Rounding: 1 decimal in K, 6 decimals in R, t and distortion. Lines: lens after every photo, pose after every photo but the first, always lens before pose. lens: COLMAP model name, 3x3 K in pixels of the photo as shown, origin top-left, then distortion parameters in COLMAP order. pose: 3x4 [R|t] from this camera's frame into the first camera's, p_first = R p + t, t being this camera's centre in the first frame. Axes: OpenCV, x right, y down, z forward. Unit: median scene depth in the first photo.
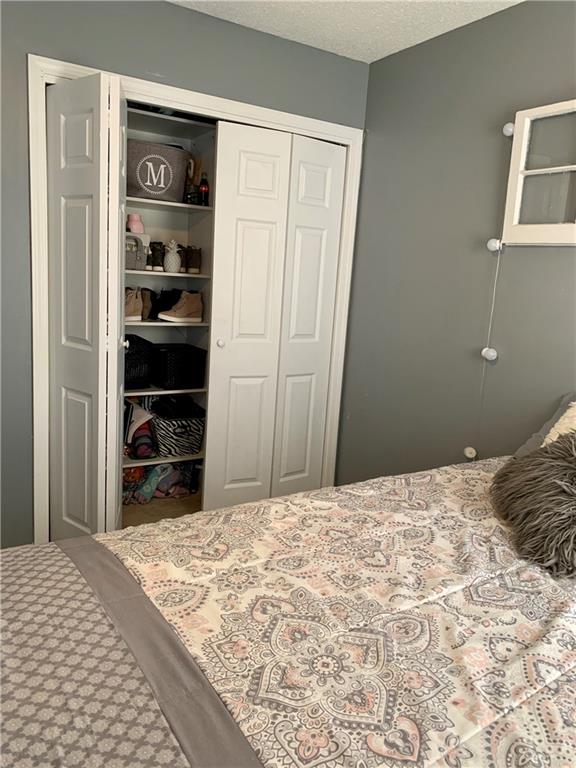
lens RADIAL K [[599.8, 0, 288.0], [0, 599.8, 384.0], [0, 0, 1]] dist [0.002320, -0.002291]
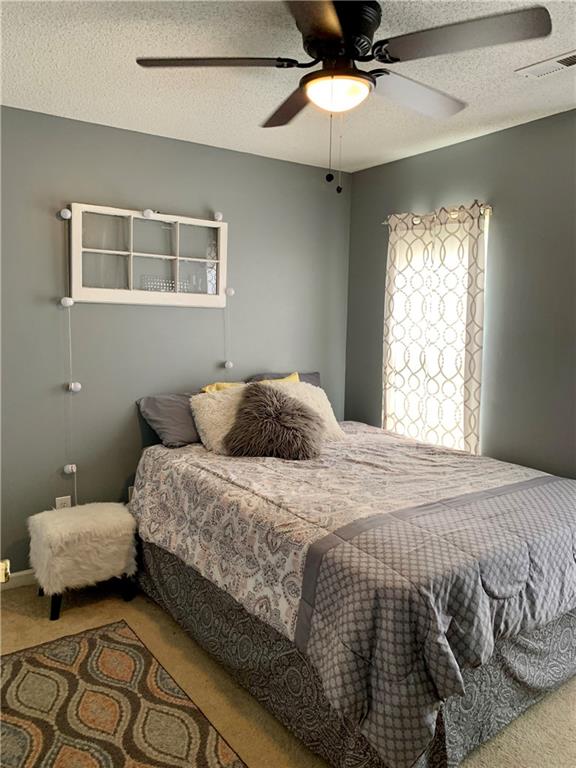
lens RADIAL K [[599.8, 0, 288.0], [0, 599.8, 384.0], [0, 0, 1]] dist [0.002320, -0.002291]
pose [[-0.067694, -0.160895, 0.984647, -0.996214], [0.164345, 0.971631, 0.170067, -0.209517], [-0.984077, 0.173335, -0.039331, 0.644261]]
